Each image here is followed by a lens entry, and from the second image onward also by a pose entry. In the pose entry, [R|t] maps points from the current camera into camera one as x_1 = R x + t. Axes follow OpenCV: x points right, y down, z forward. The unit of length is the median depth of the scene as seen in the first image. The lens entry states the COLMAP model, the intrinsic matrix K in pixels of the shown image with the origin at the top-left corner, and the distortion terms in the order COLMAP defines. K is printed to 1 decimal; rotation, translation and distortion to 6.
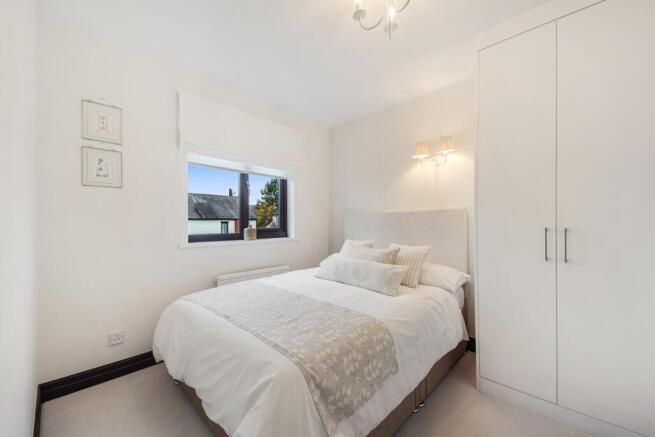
lens RADIAL K [[257.5, 0, 326.9], [0, 257.5, 220.3], [0, 0, 1]] dist [0.073105, -0.026886]
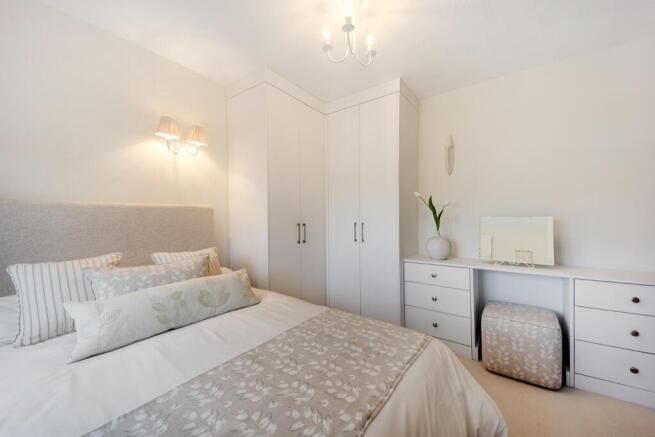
lens RADIAL K [[257.5, 0, 326.9], [0, 257.5, 220.3], [0, 0, 1]] dist [0.073105, -0.026886]
pose [[-0.160226, 0.003761, 0.987073, -0.826318], [-0.003208, 0.999985, -0.004331, 0.010356], [-0.987075, -0.003860, -0.160212, 1.122892]]
